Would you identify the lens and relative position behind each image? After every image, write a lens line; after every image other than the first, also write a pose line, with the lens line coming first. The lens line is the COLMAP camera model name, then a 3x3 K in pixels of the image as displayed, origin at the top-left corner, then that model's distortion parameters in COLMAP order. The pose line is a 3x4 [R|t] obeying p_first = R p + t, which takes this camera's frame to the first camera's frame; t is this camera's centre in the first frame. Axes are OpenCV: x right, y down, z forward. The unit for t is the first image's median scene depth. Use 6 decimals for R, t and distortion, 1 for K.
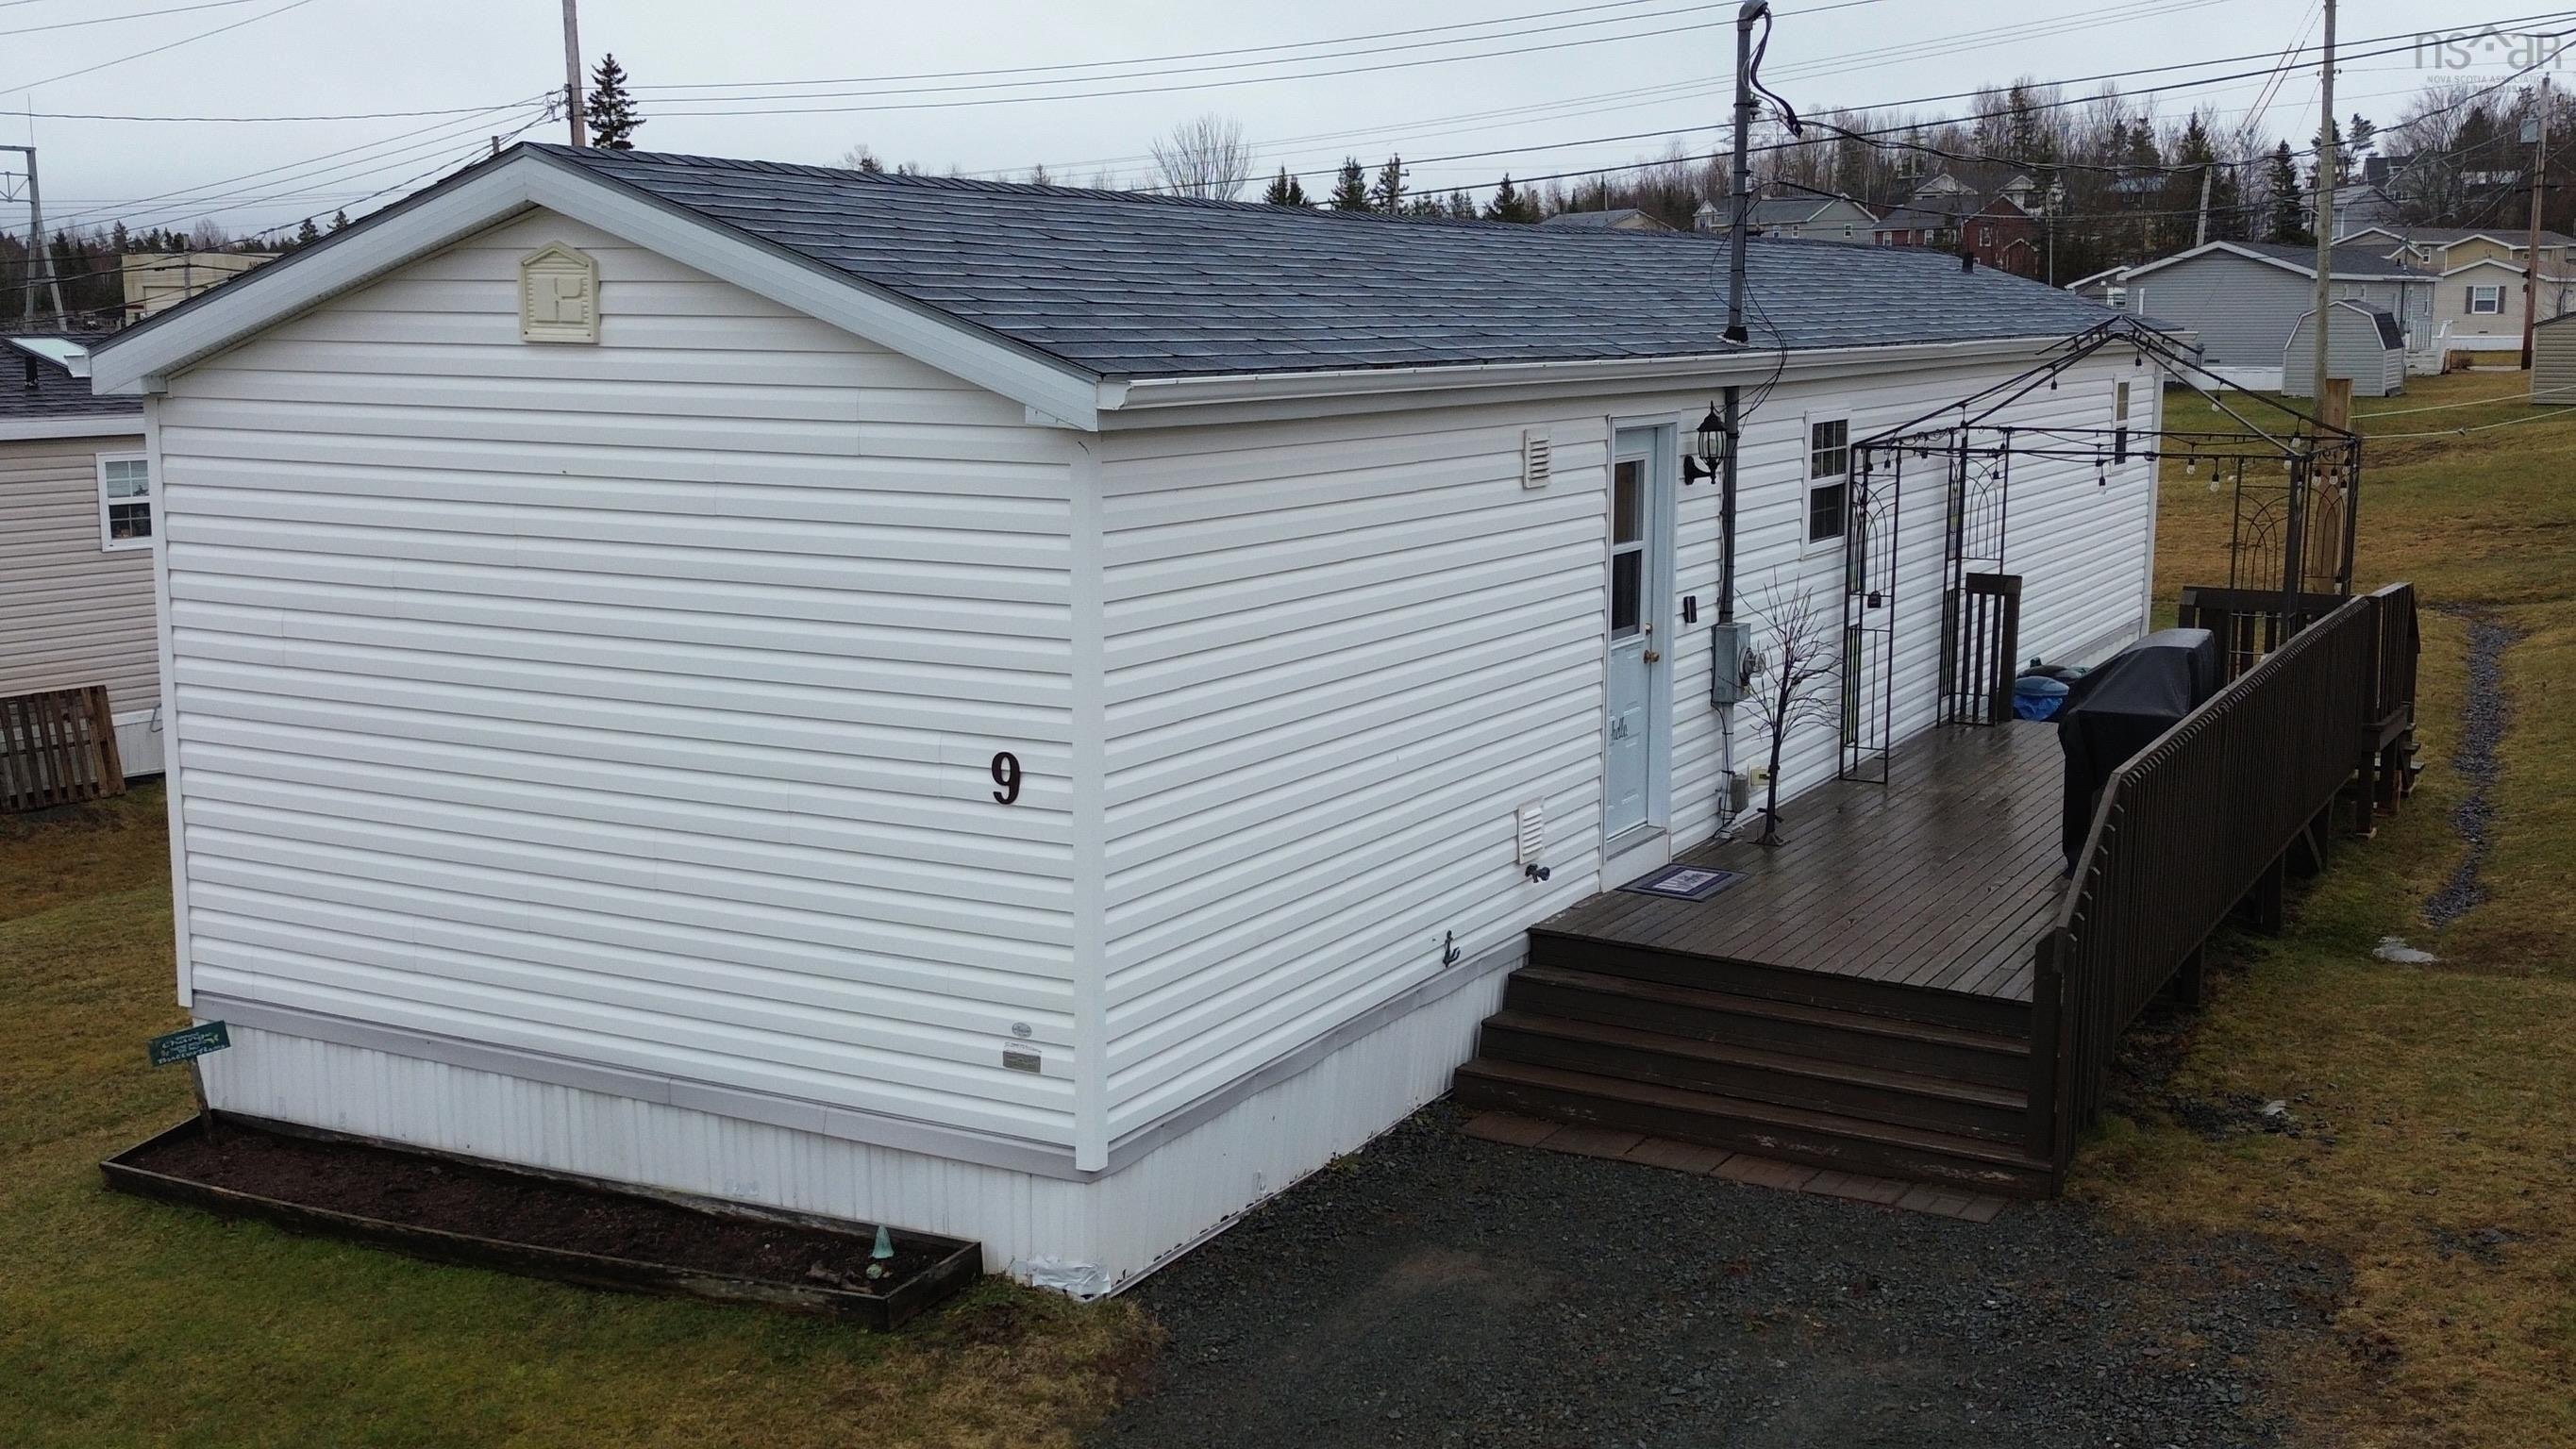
lens RADIAL K [[2620.3, 0, 1283.8], [0, 2620.3, 713.0], [0, 0, 1]] dist [0.123820, -0.231250]
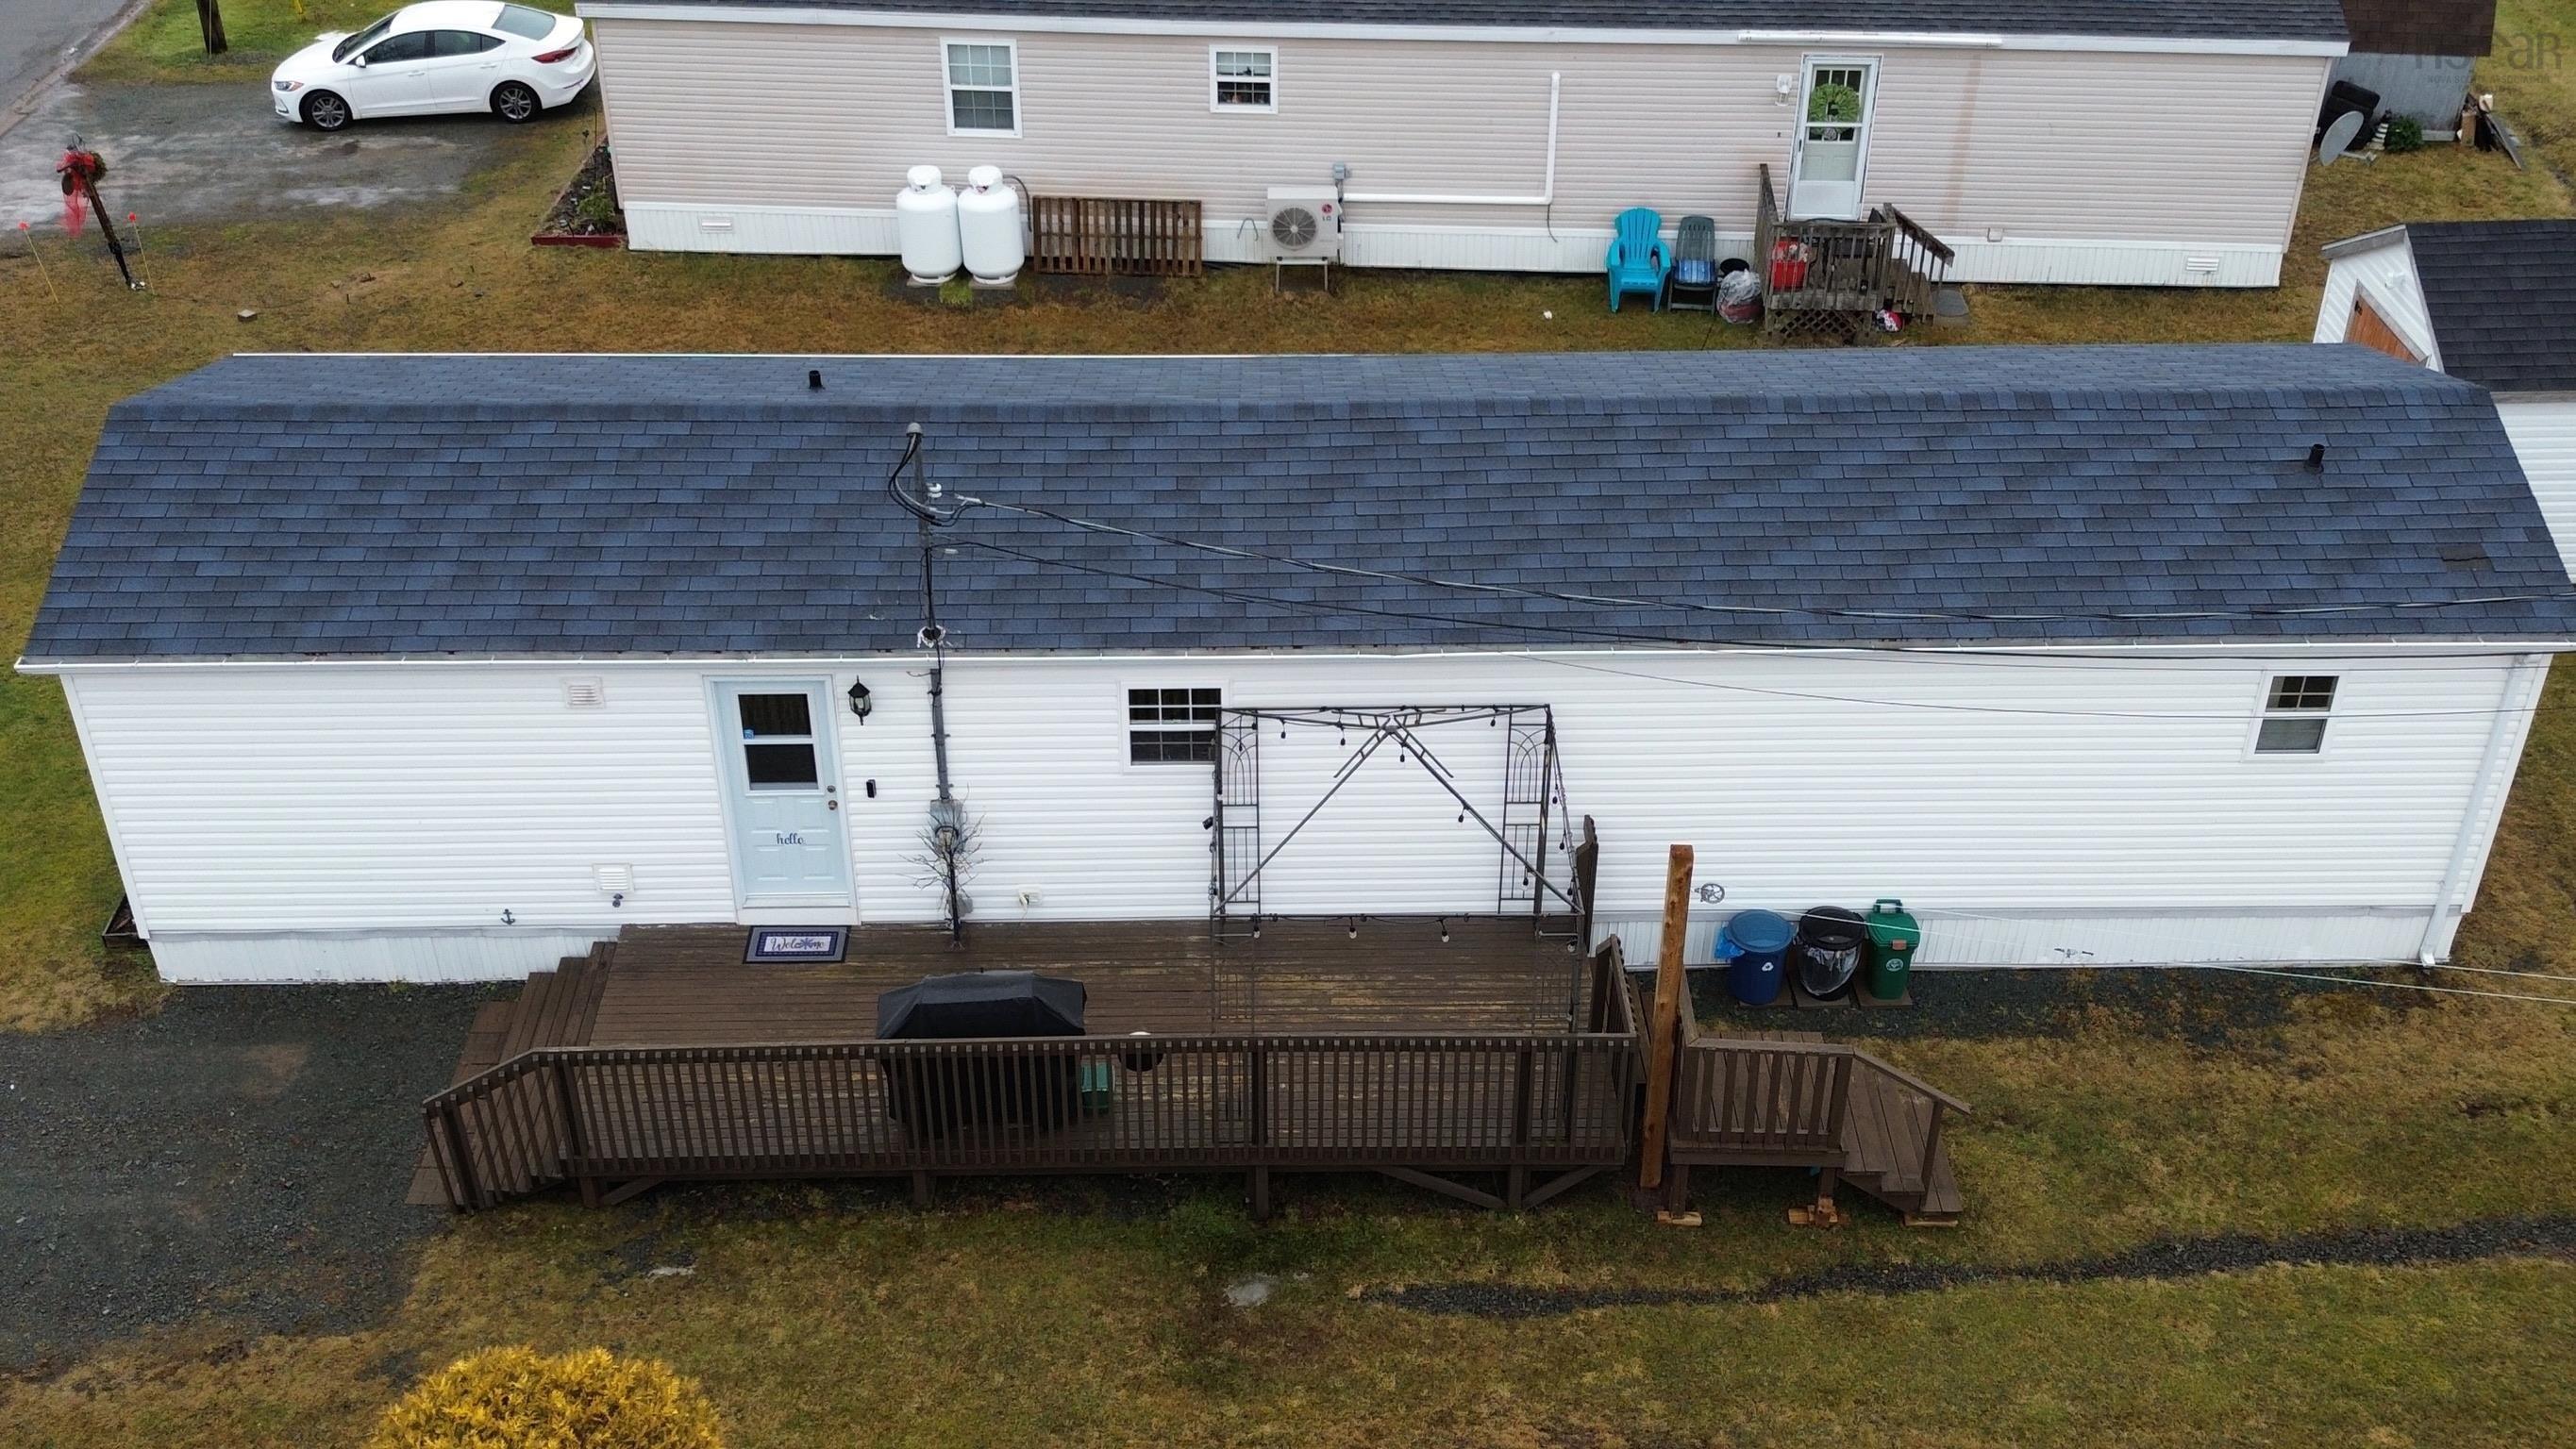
lens RADIAL K [[2620.3, 0, 1283.8], [0, 2620.3, 713.0], [0, 0, 1]] dist [0.123820, -0.231250]
pose [[0.495632, 0.483018, -0.721833, 1.723465], [-0.133229, 0.863540, 0.486363, -1.081104], [0.858254, -0.144888, 0.492350, 0.642094]]
